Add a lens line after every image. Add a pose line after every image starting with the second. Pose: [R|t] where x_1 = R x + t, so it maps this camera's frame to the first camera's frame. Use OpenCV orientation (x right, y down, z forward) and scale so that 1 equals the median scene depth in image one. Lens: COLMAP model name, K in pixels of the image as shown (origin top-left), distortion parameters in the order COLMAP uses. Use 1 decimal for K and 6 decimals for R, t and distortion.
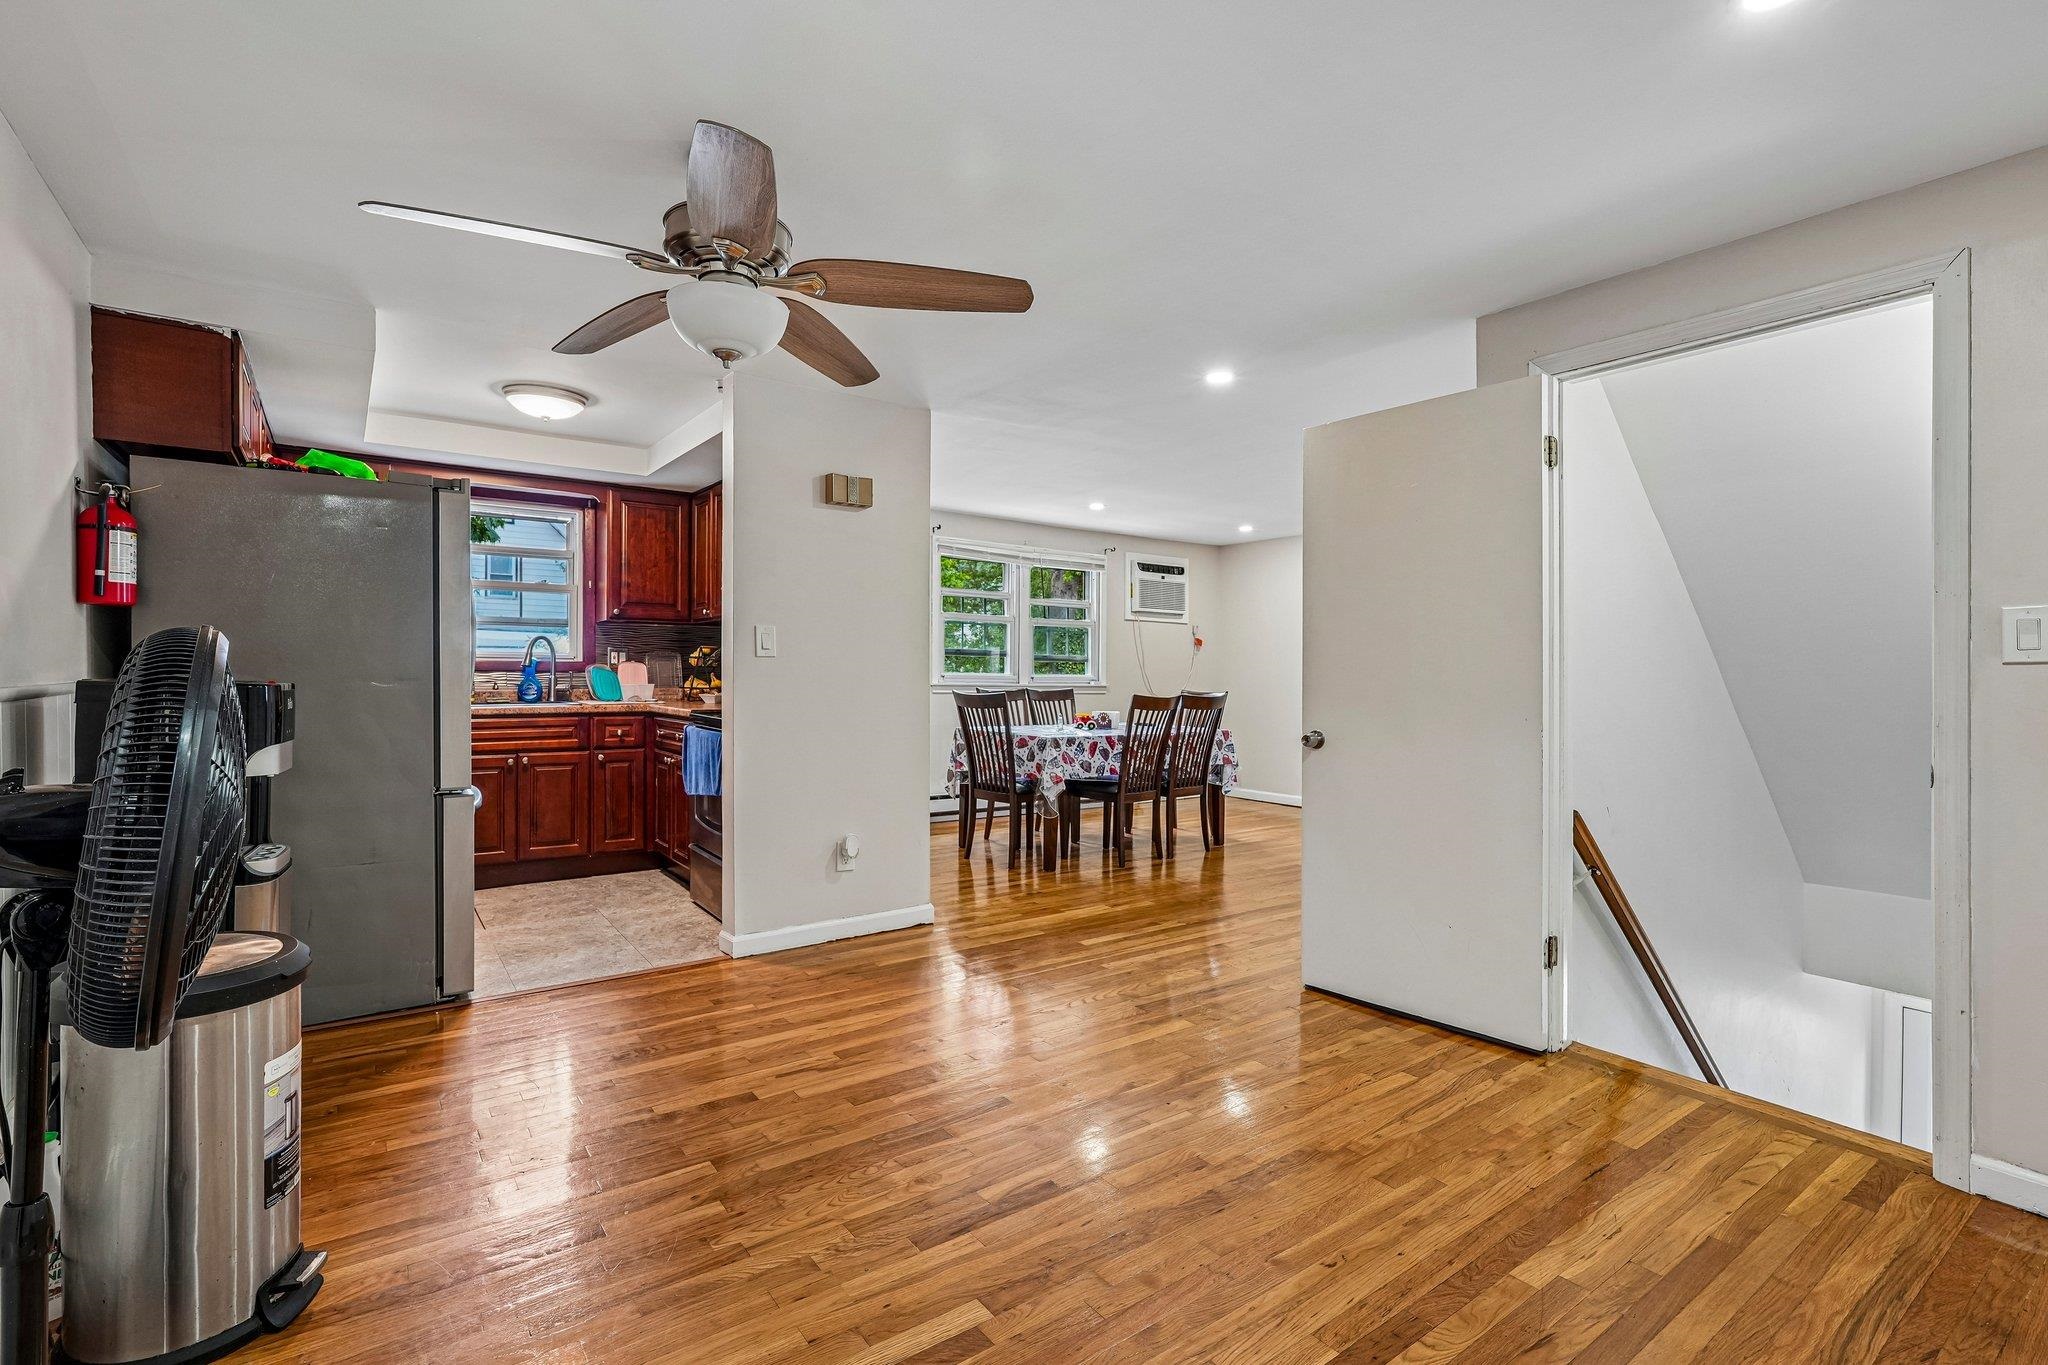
lens RADIAL K [[924.9, 0, 1017.0], [0, 924.9, 670.6], [0, 0, 1]] dist [-0.014510, 0.007602]
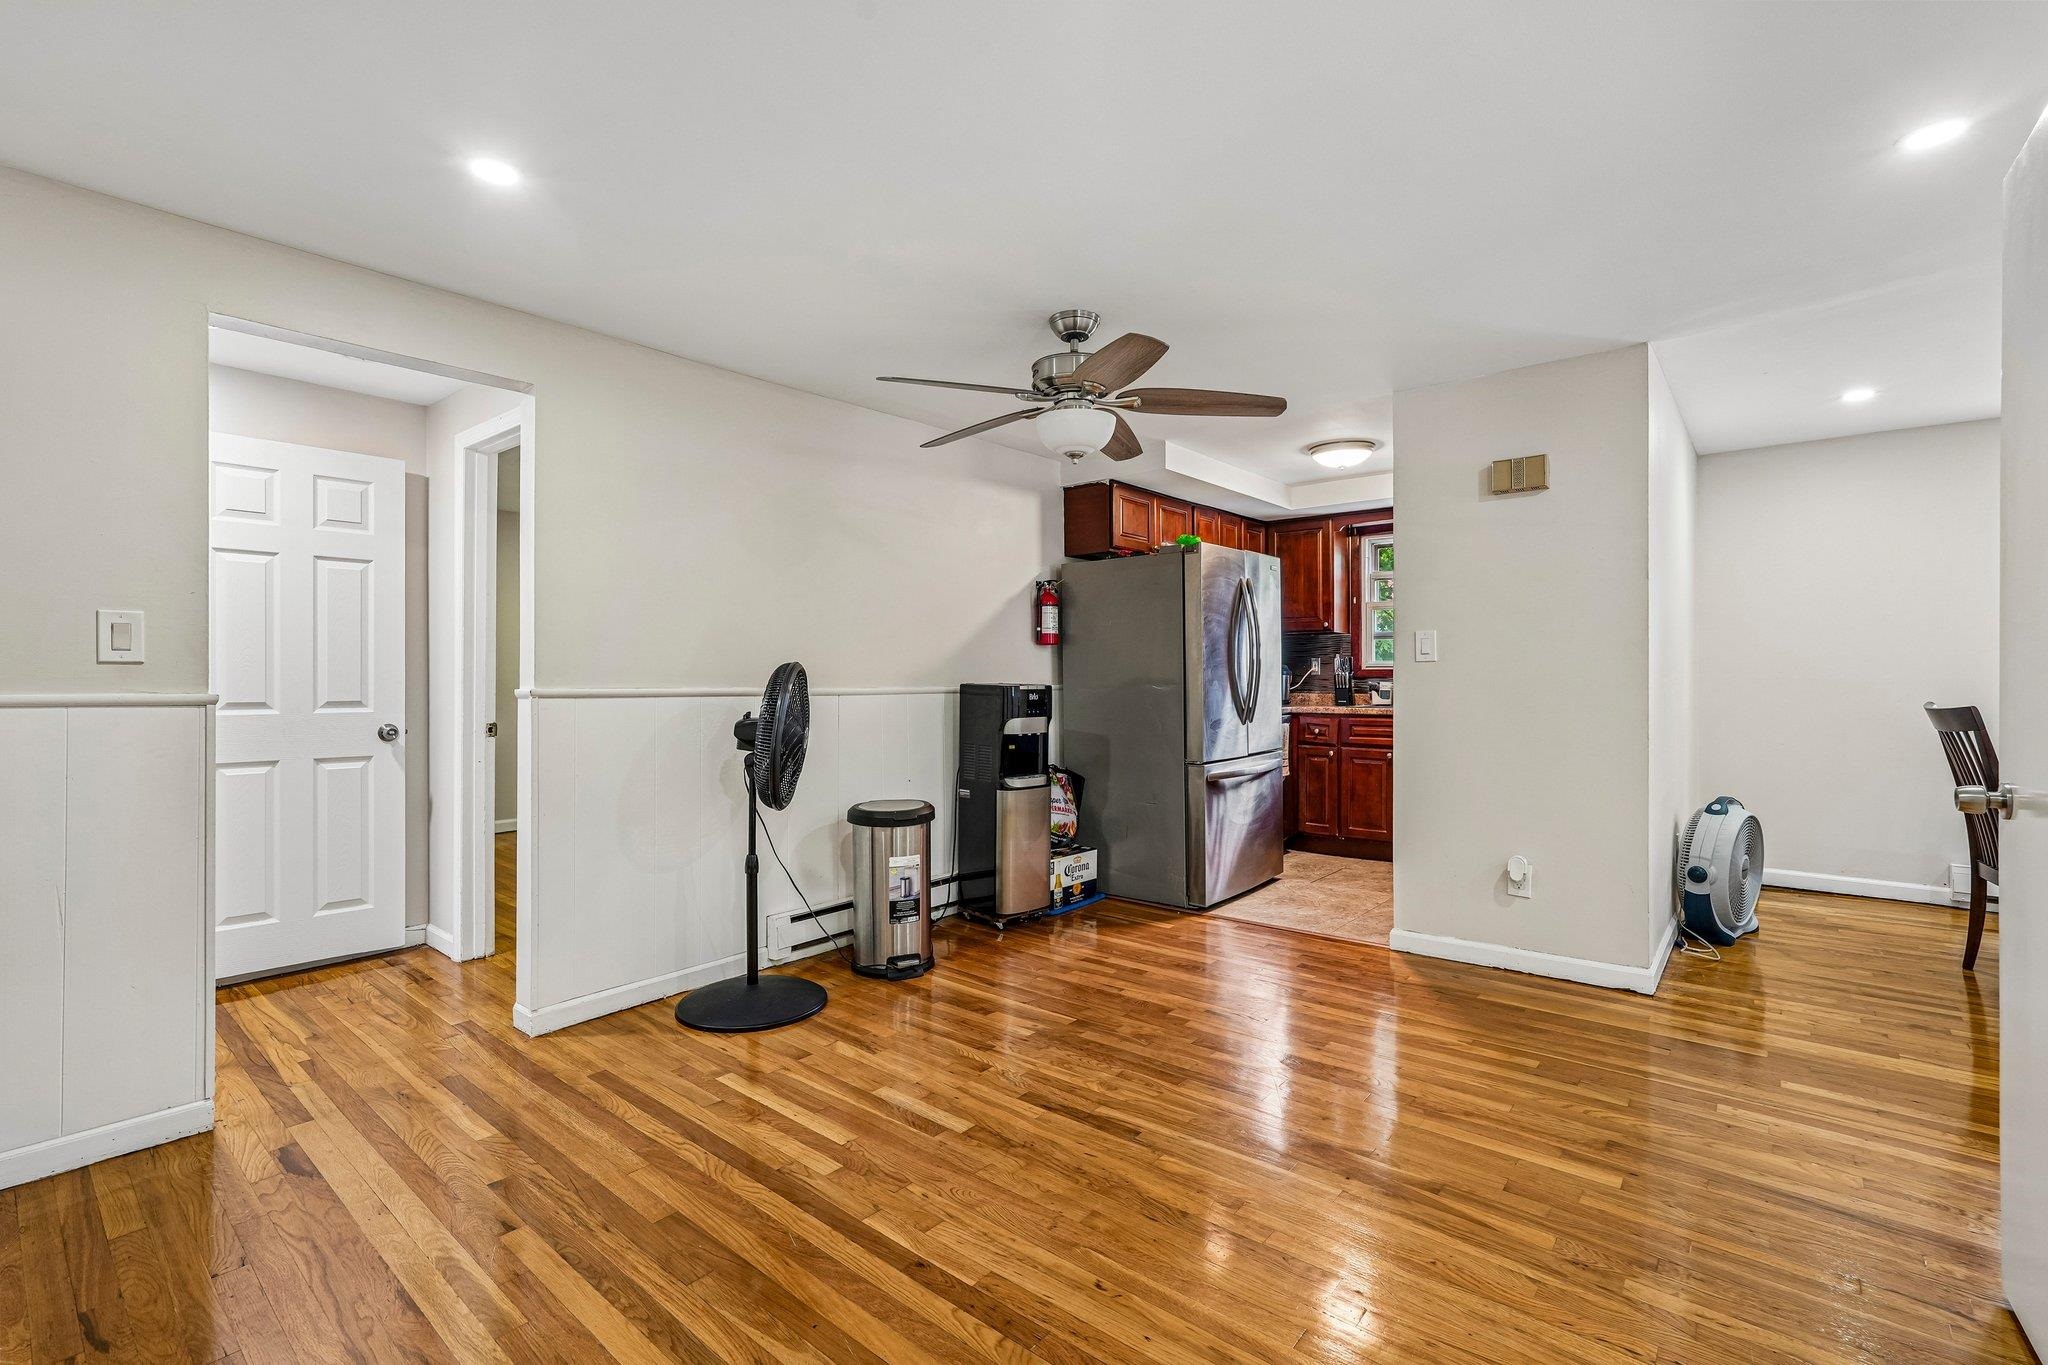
lens RADIAL K [[924.9, 0, 1025.0], [0, 924.9, 684.5], [0, 0, 1]] dist [-0.014510, 0.007602]
pose [[0.249941, -0.001572, -0.968260, 1.035275], [0.004977, 0.999988, -0.000339, 0.013308], [0.968248, -0.004735, 0.249946, 0.566271]]
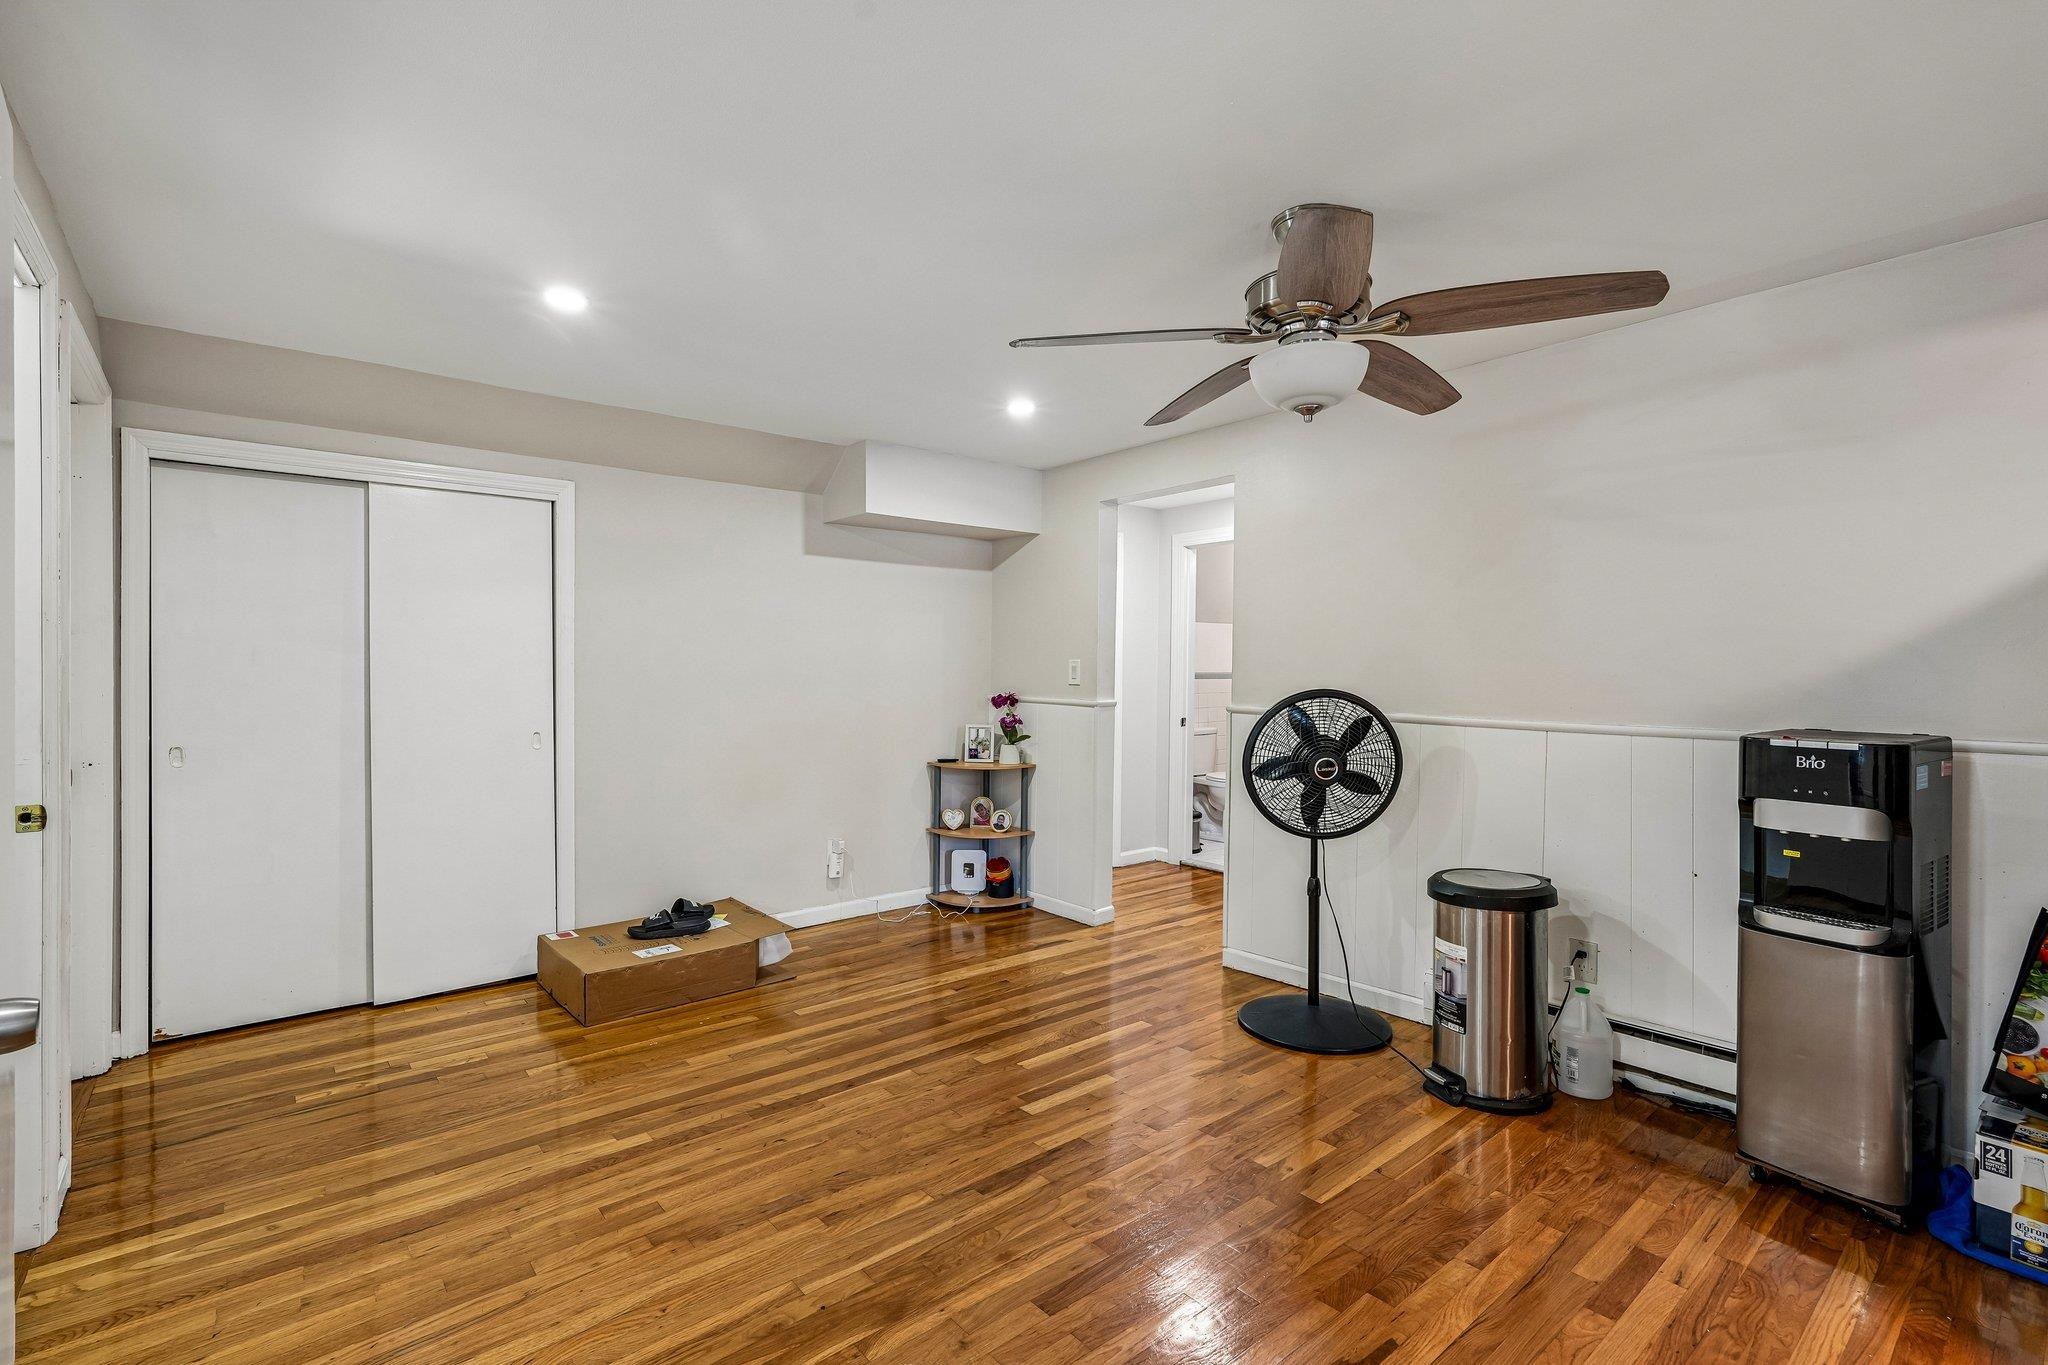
lens RADIAL K [[924.9, 0, 1039.4], [0, 924.9, 675.2], [0, 0, 1]] dist [-0.014510, 0.007602]
pose [[-0.995713, -0.013469, -0.091508, 0.074147], [-0.014066, 0.999884, 0.005886, -0.050265], [0.091418, 0.007148, -0.995787, 1.978138]]
